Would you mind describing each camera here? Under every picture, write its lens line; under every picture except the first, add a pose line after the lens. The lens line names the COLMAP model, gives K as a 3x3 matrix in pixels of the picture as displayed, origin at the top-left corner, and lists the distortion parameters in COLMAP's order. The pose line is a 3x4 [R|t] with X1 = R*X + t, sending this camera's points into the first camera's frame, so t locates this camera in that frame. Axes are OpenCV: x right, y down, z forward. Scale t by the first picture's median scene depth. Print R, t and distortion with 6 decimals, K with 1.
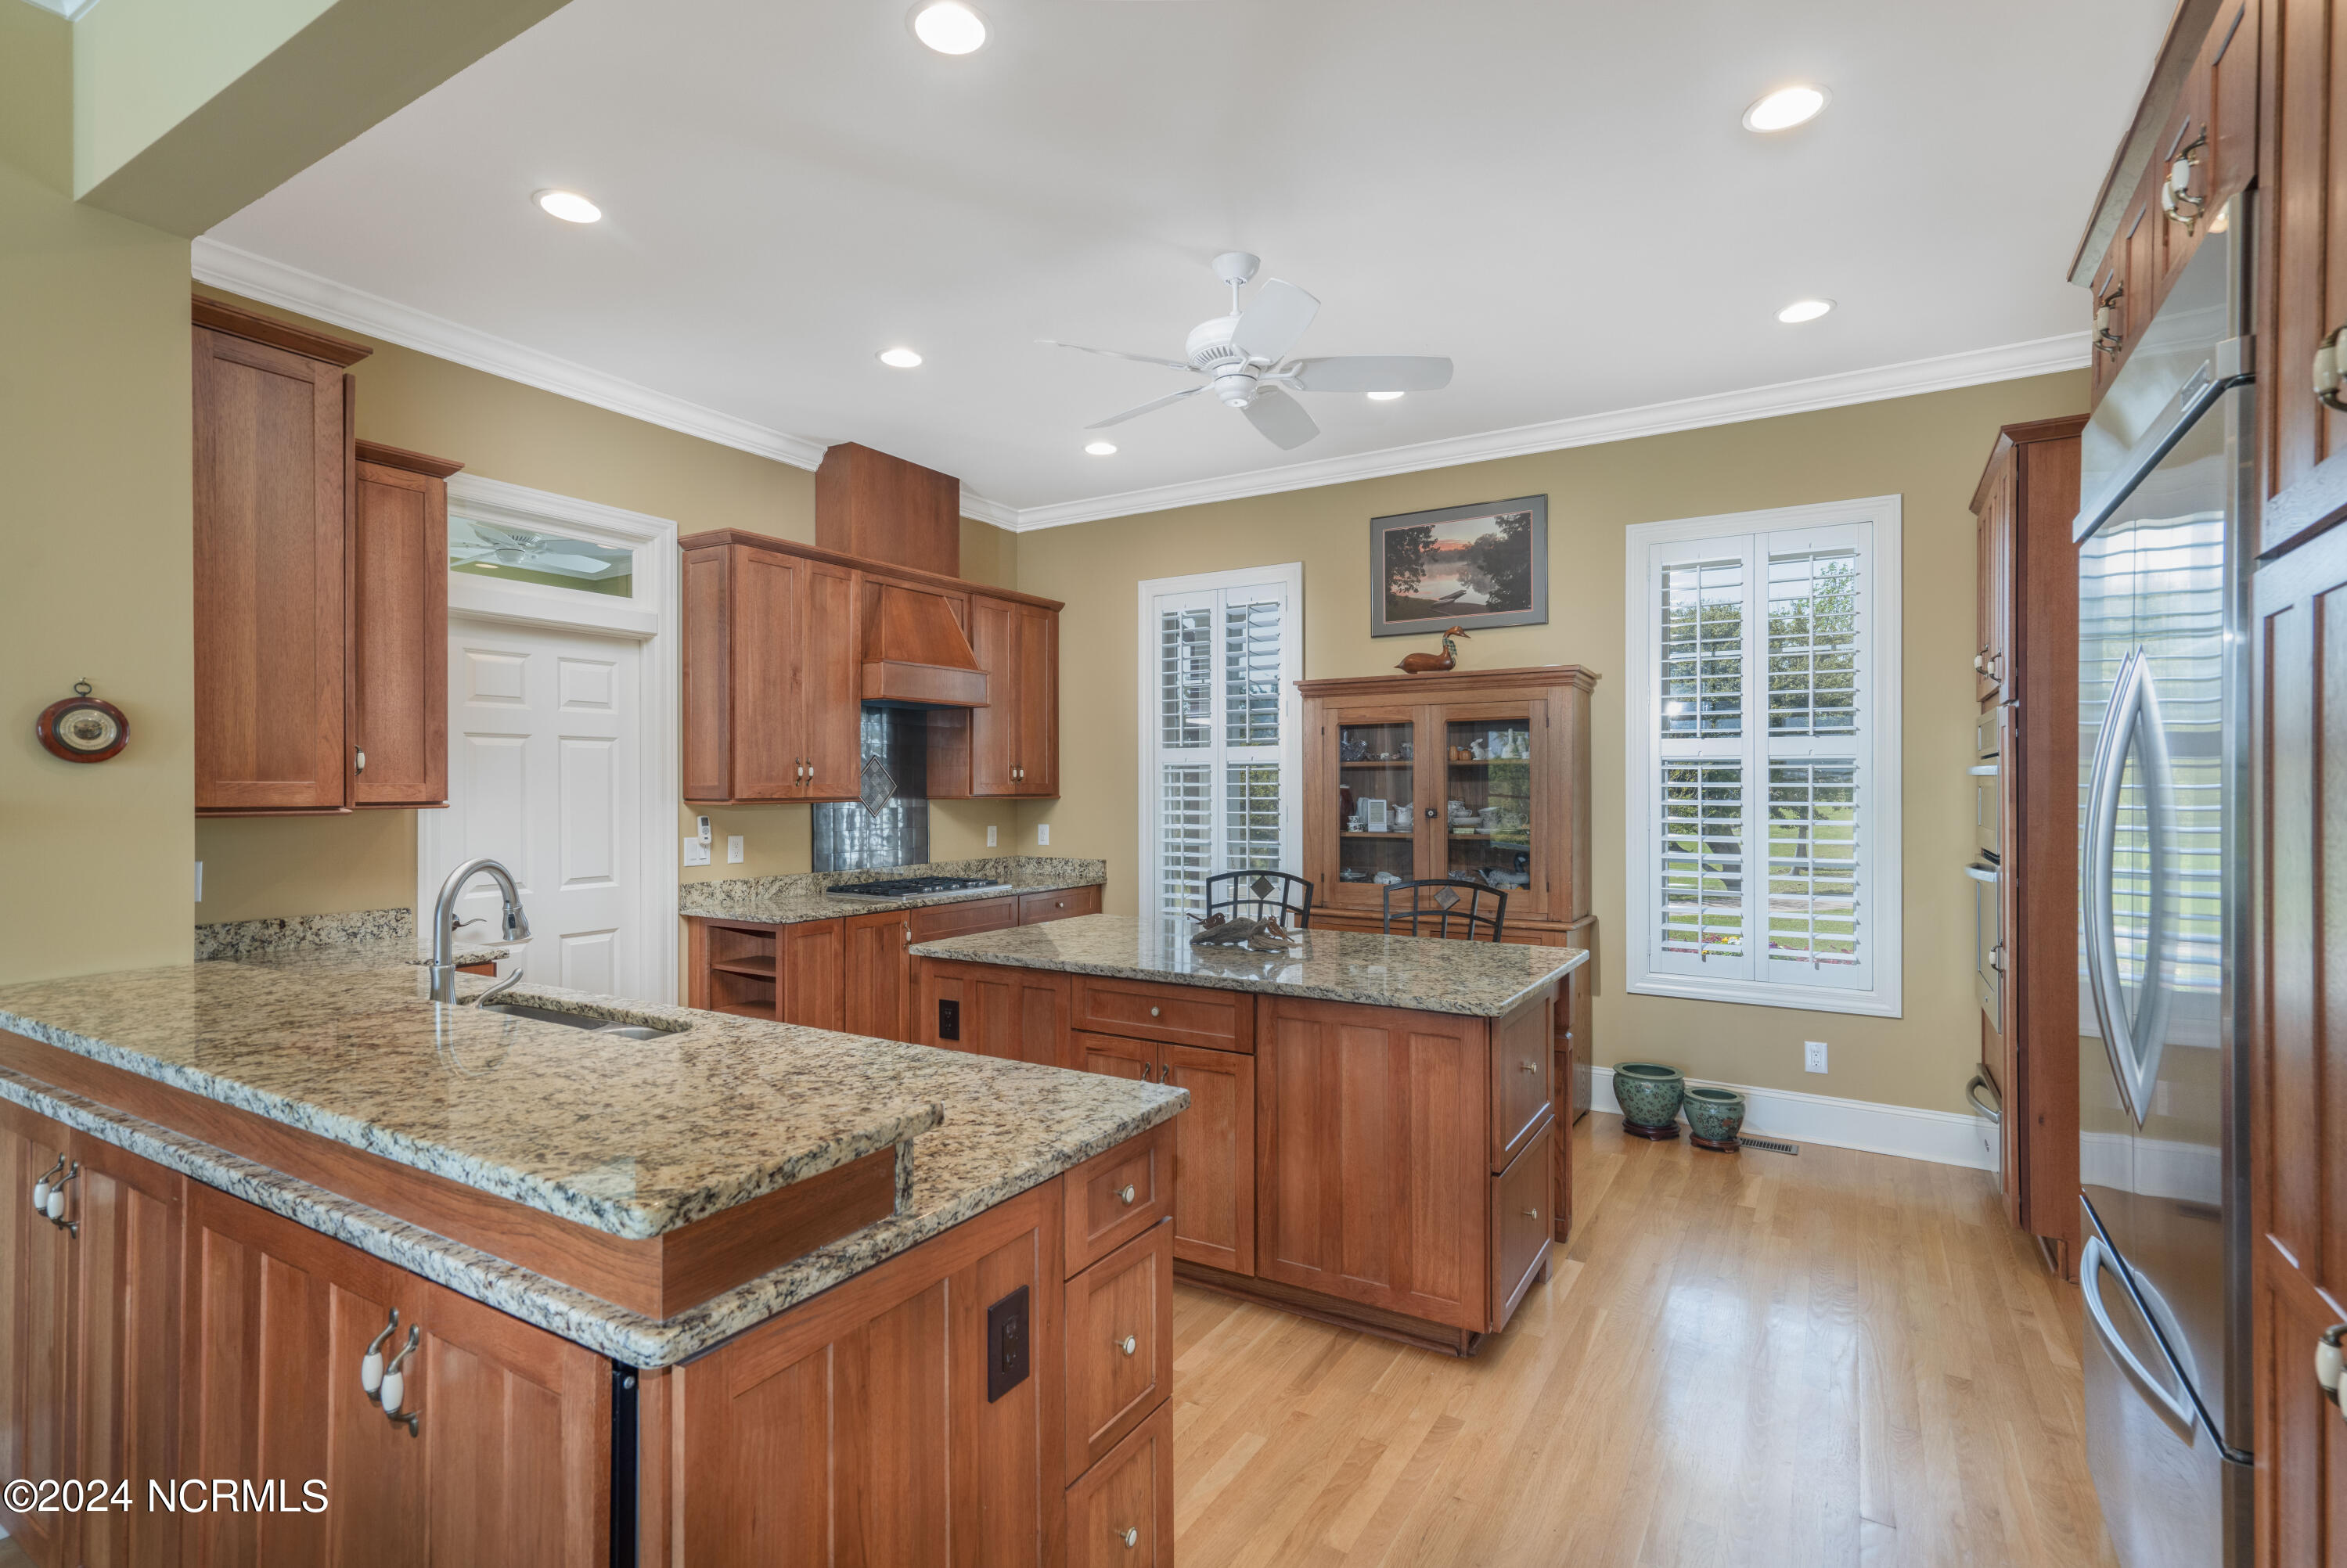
lens RADIAL K [[1129.3, 0, 1167.8], [0, 1129.3, 778.2], [0, 0, 1]] dist [0.005995, 0.003972]
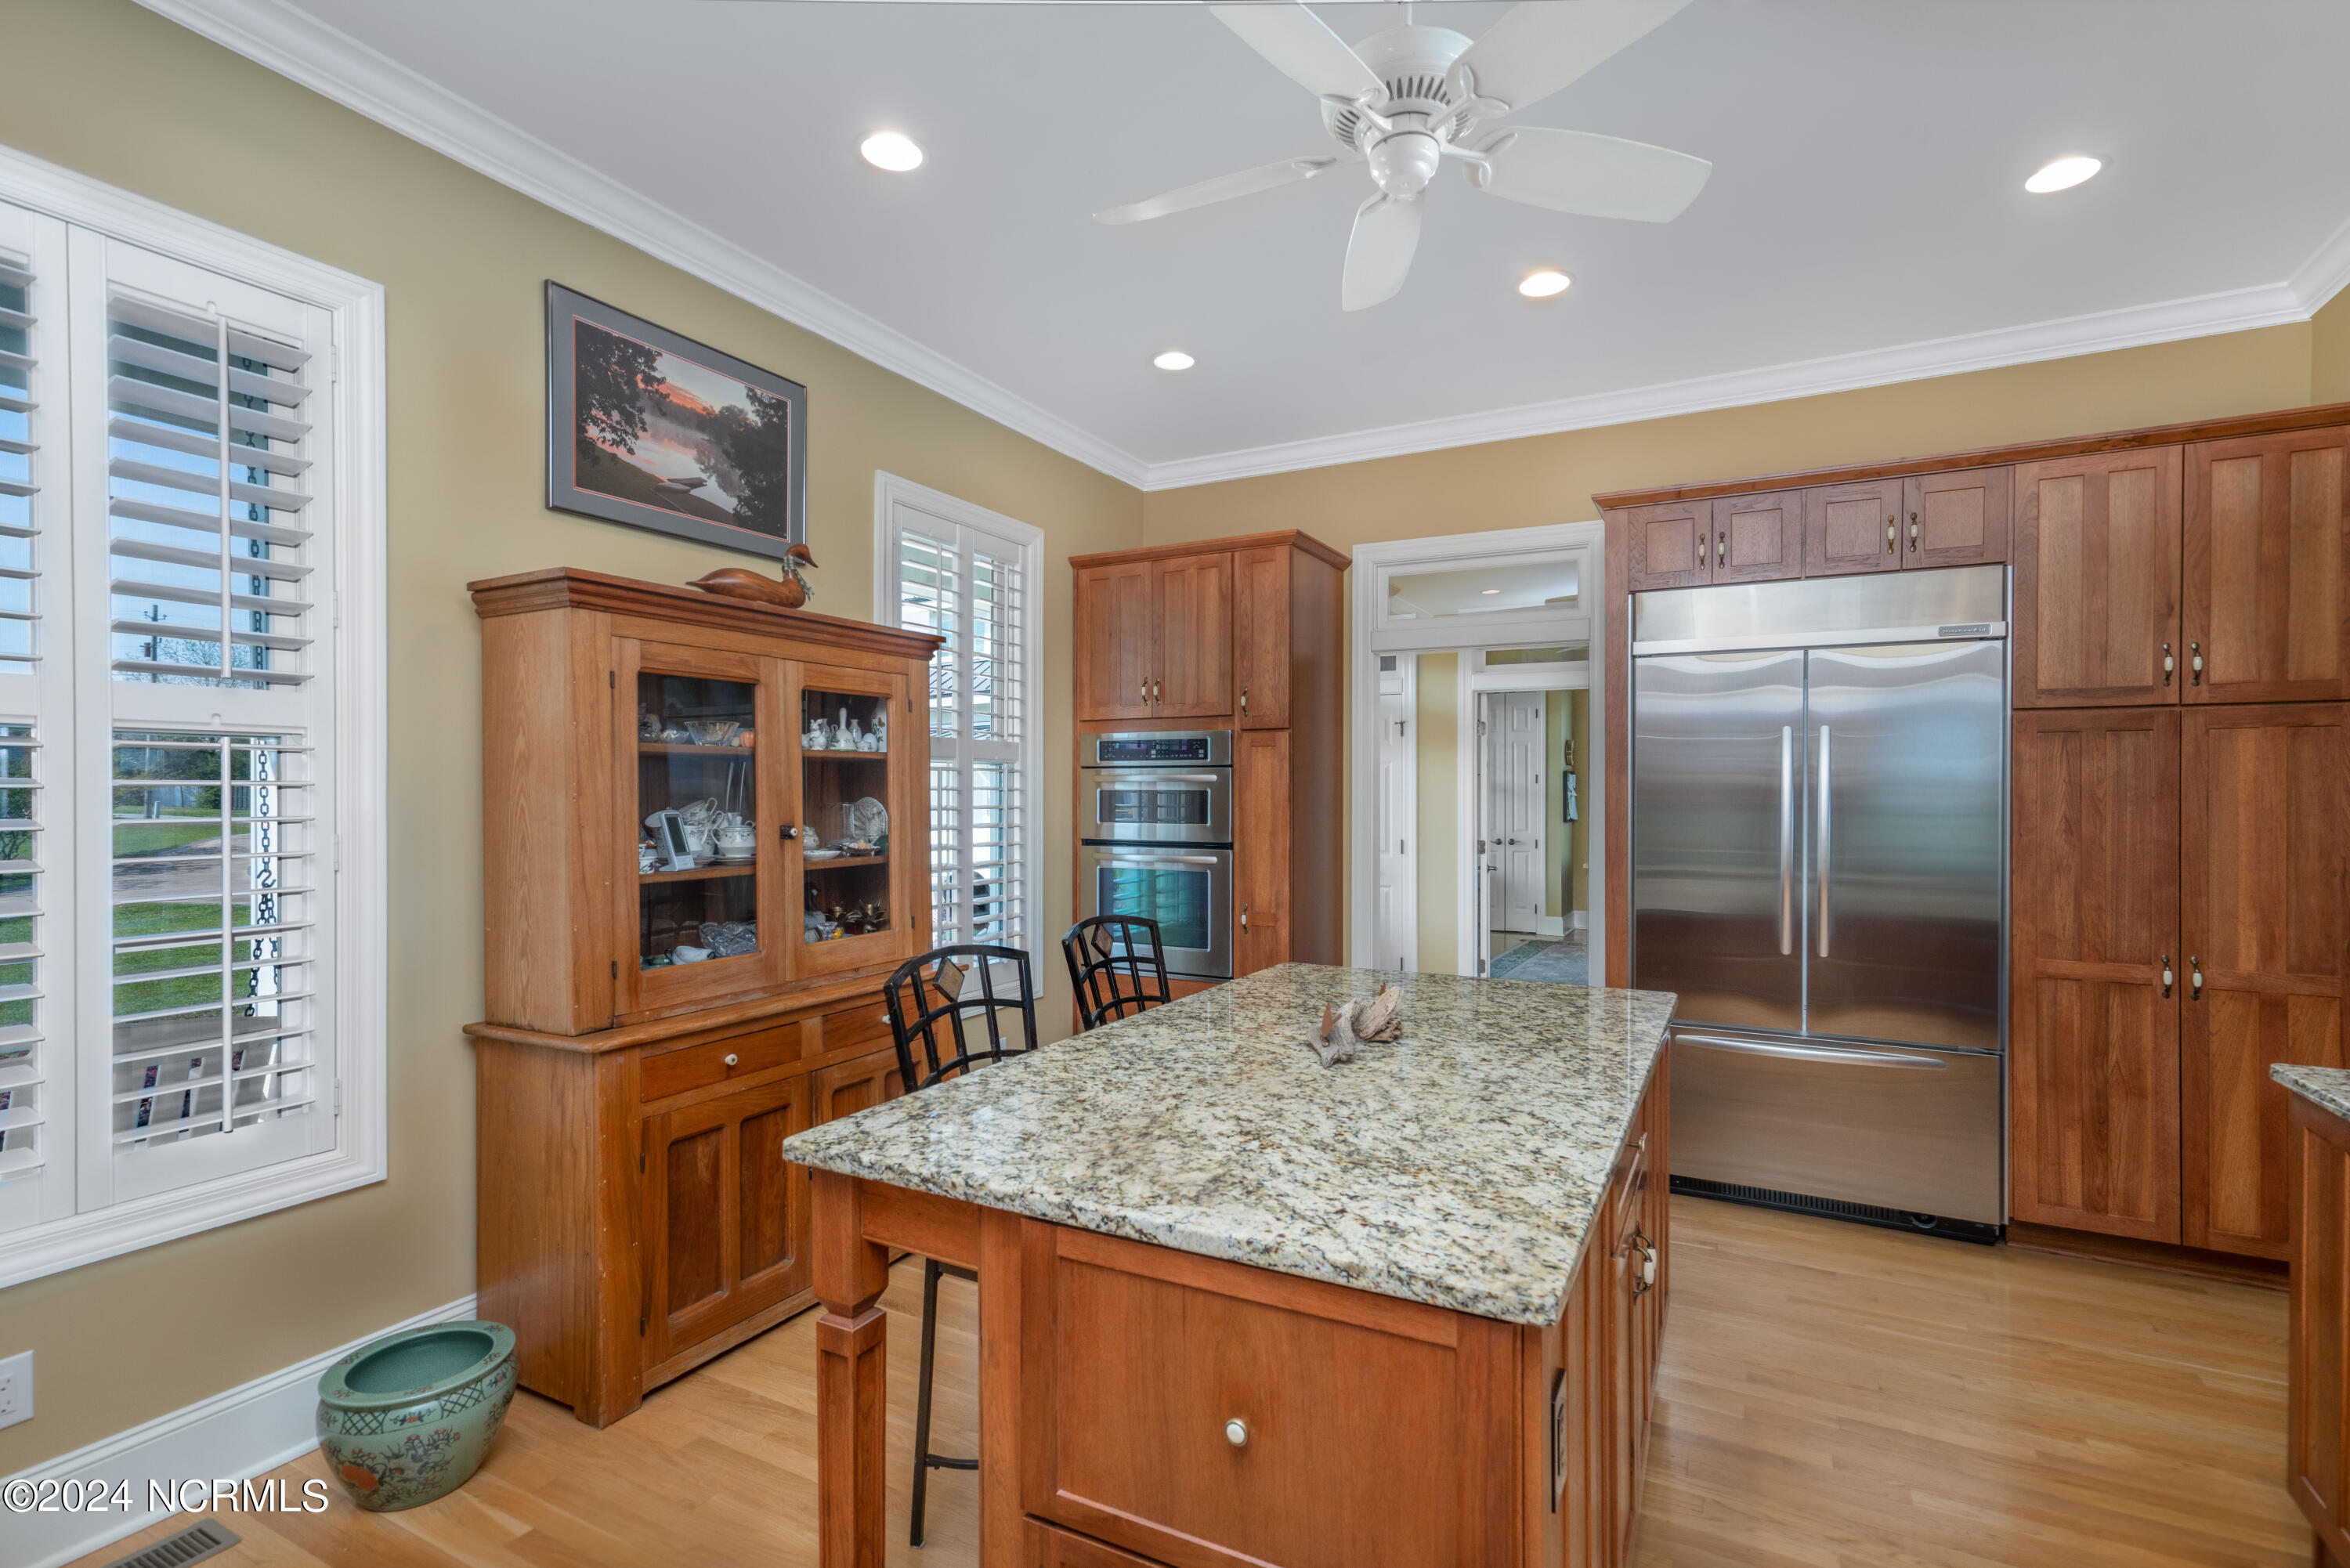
lens RADIAL K [[1070.2, 0, 1182.9], [0, 1070.2, 792.3], [0, 0, 1]] dist [0.001347, 0.000167]
pose [[-0.053433, -0.001608, 0.998570, -0.357724], [-0.006531, 0.999978, 0.001261, 0.006559], [-0.998550, -0.006454, -0.053442, 0.777533]]
